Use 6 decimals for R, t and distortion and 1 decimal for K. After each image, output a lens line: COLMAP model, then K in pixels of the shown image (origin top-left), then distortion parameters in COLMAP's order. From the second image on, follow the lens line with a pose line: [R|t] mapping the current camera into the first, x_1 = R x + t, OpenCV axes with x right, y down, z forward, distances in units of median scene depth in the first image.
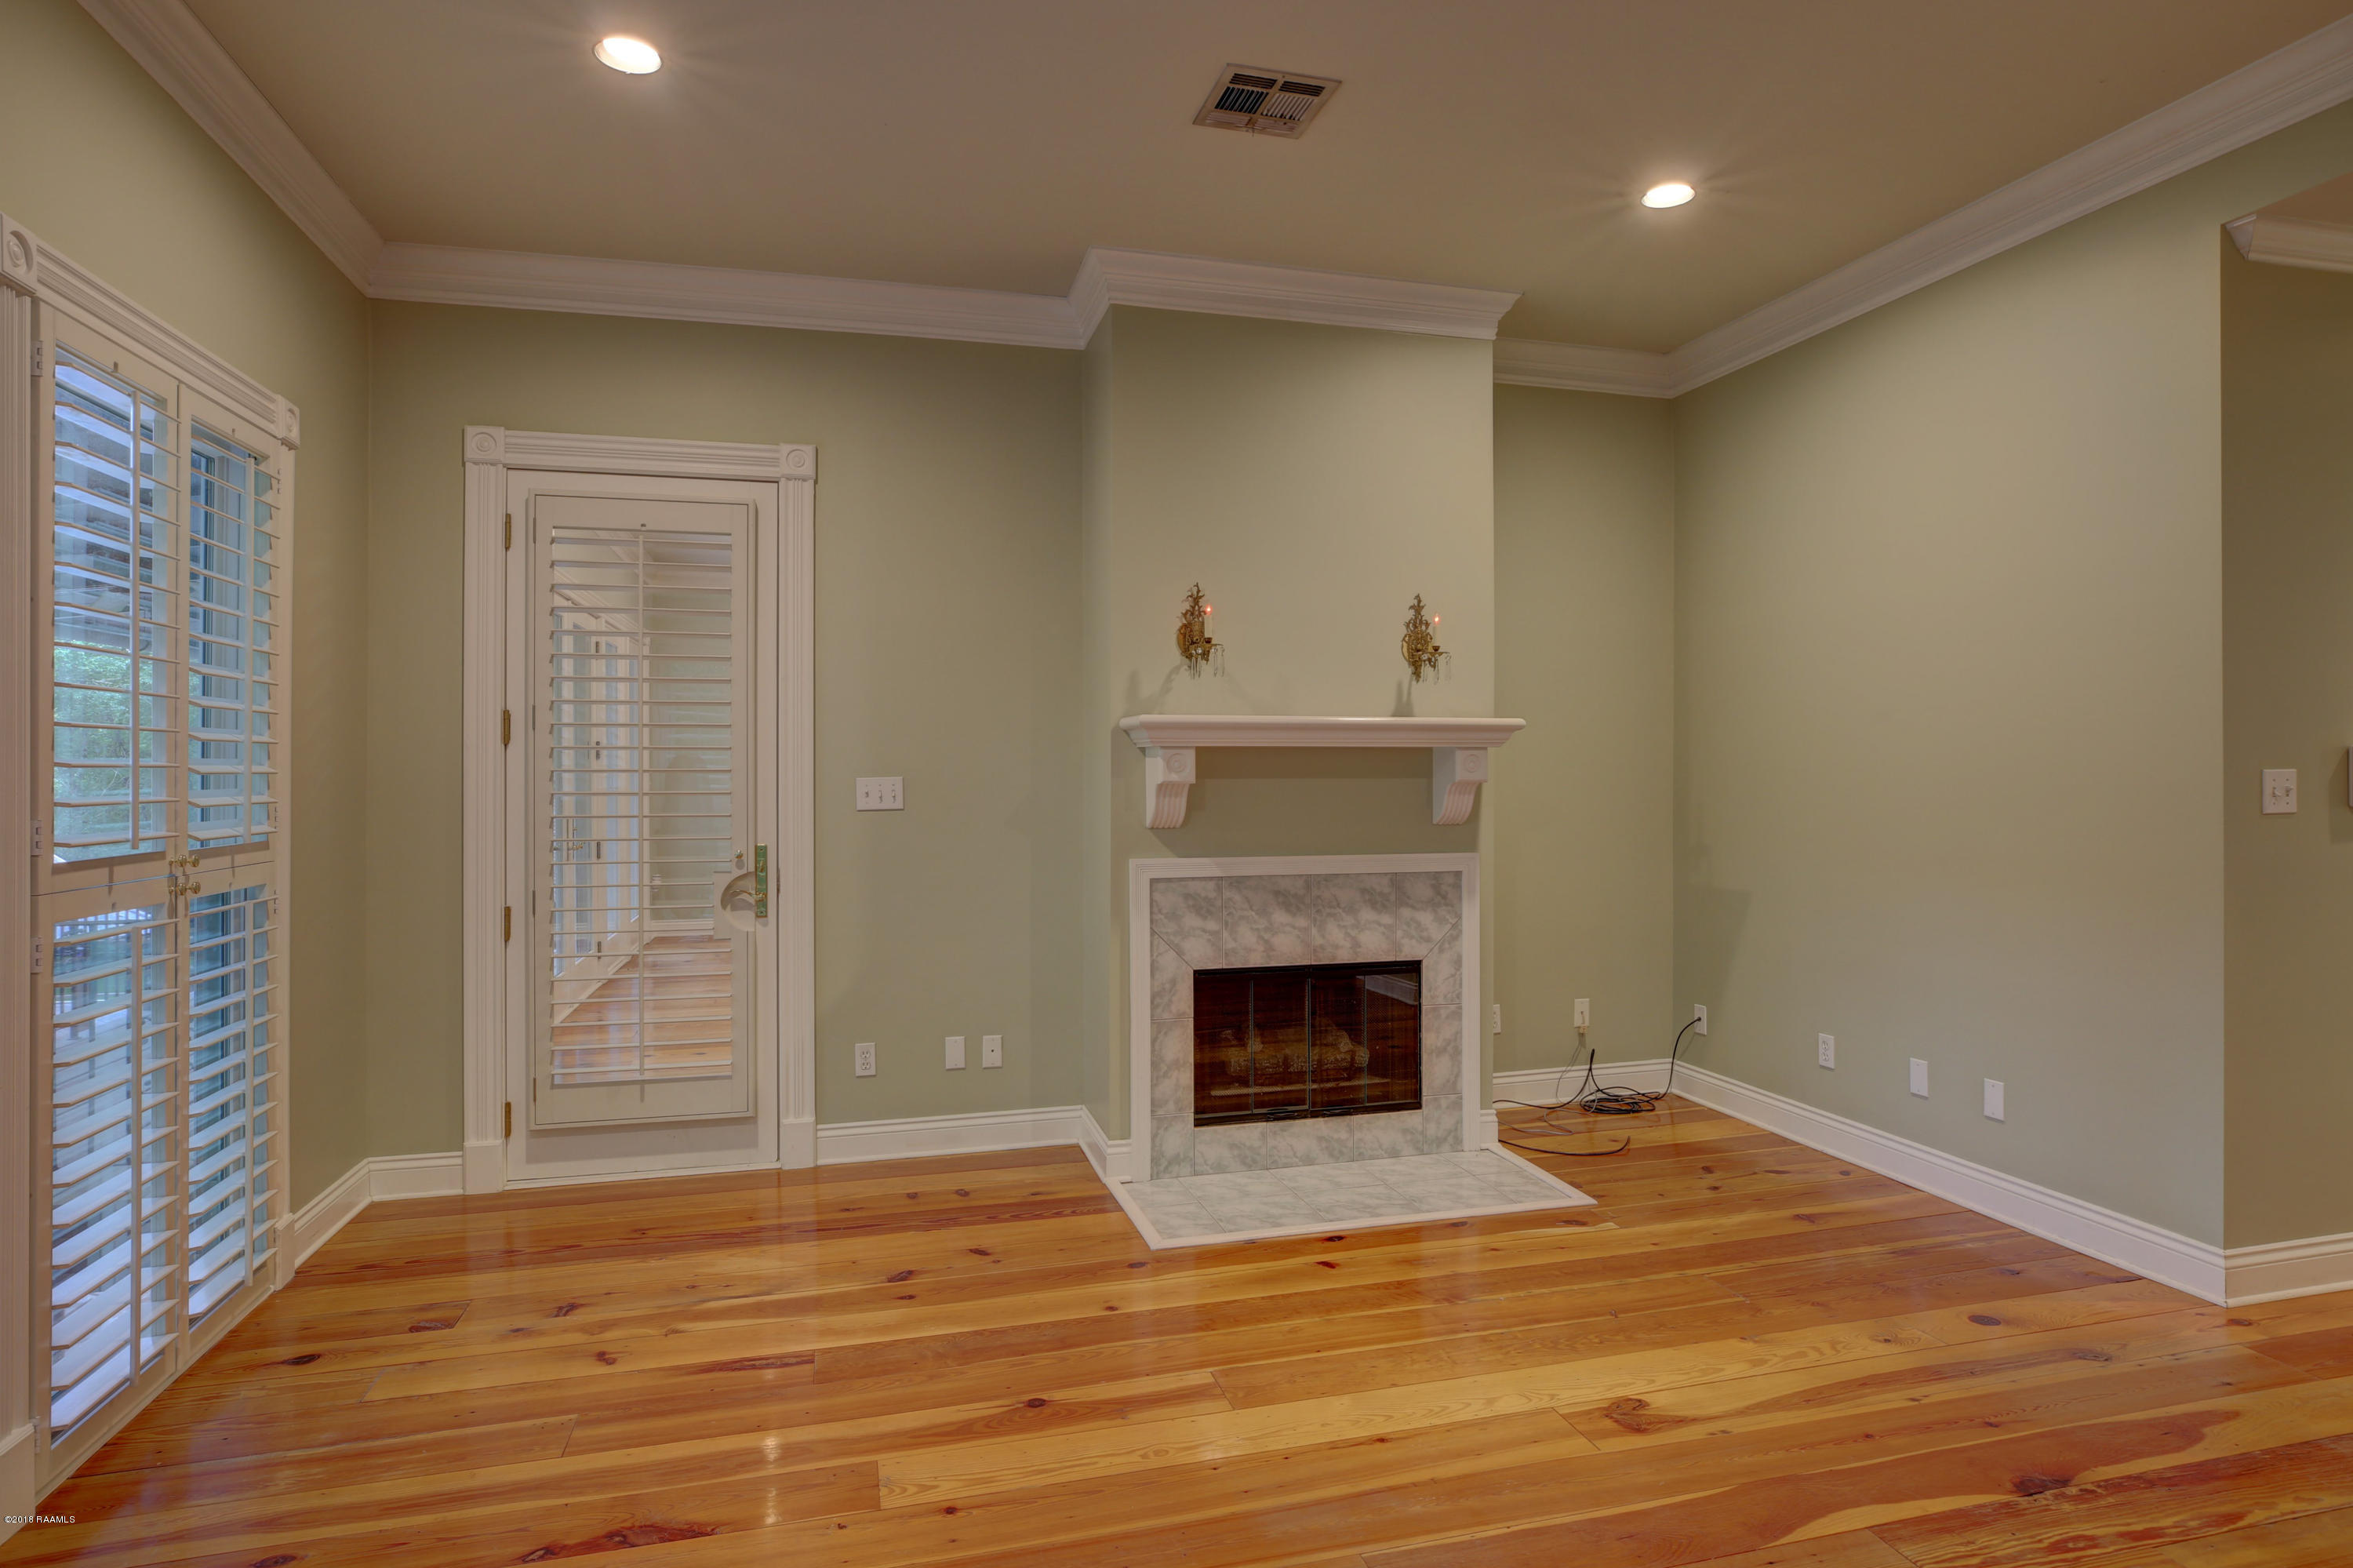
lens RADIAL K [[1287.1, 0, 1180.5], [0, 1287.1, 770.9], [0, 0, 1]] dist [-0.007892, -0.000552]
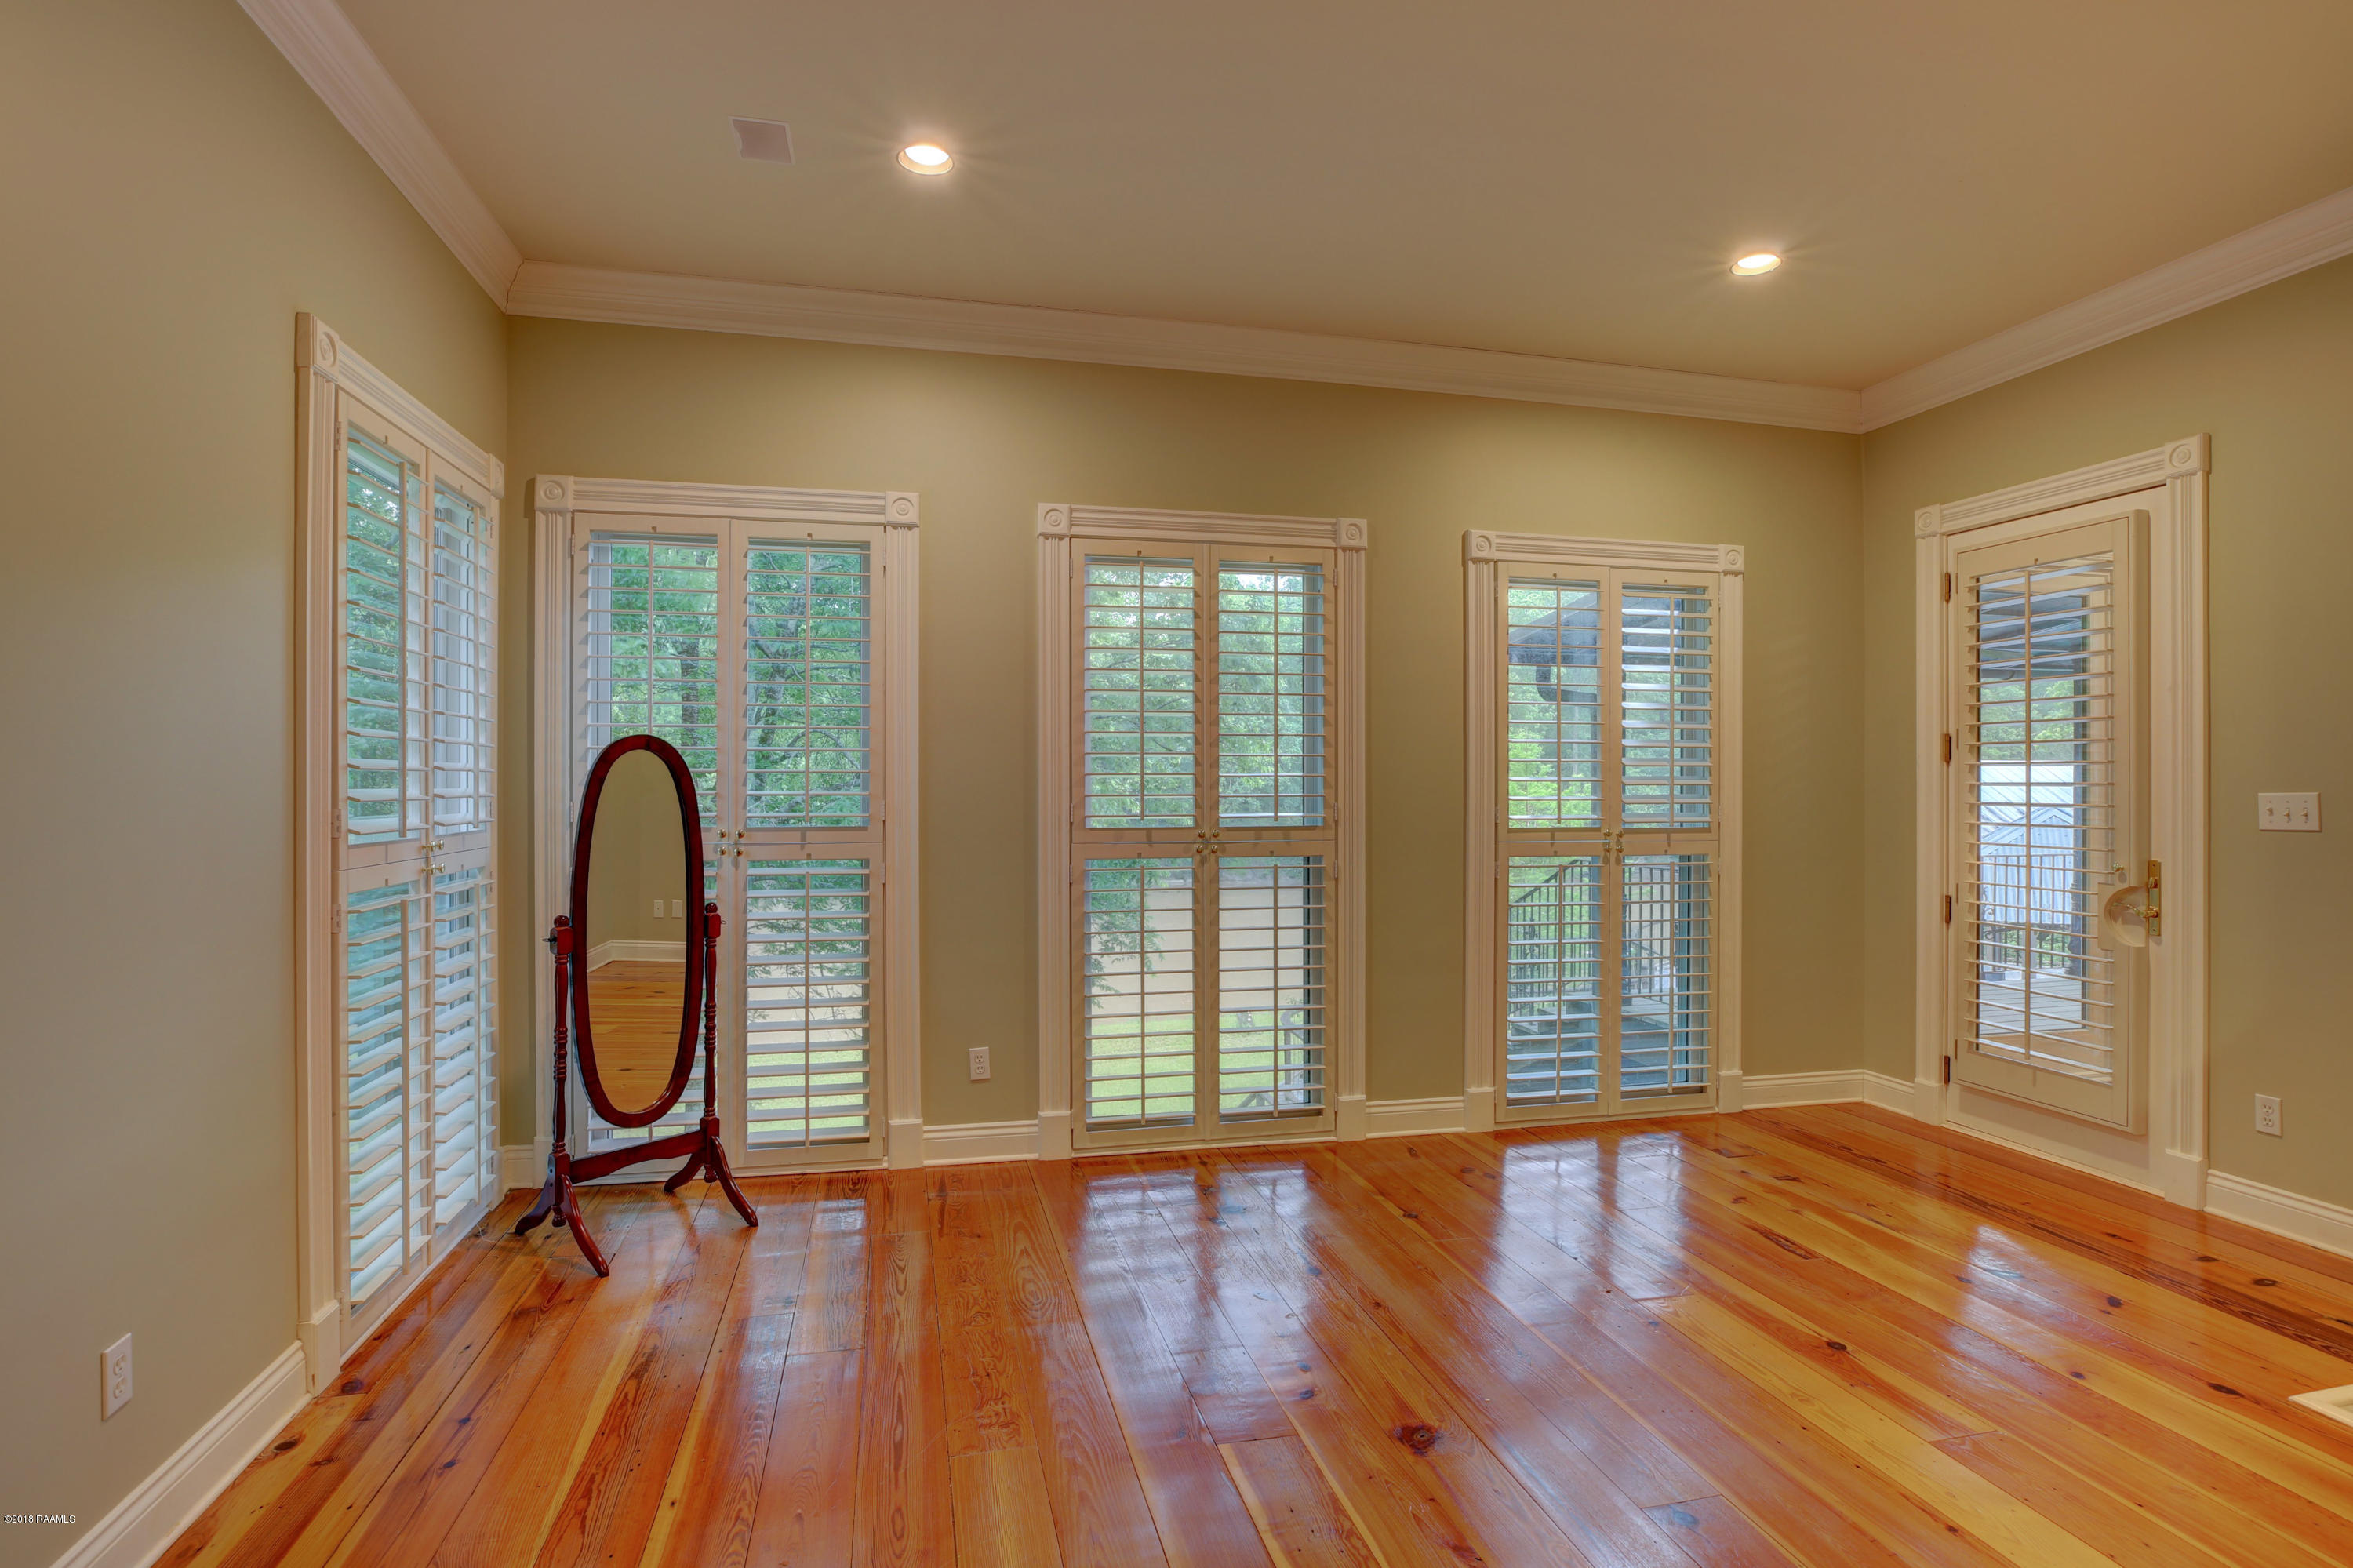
lens RADIAL K [[1205.5, 0, 1178.3], [0, 1205.5, 784.0], [0, 0, 1]] dist [0.000581, -0.000028]
pose [[-0.029651, 0.003196, -0.999555, 0.647719], [-0.001096, 0.999994, 0.003230, -0.002507], [0.999560, 0.001191, -0.029648, 0.306879]]
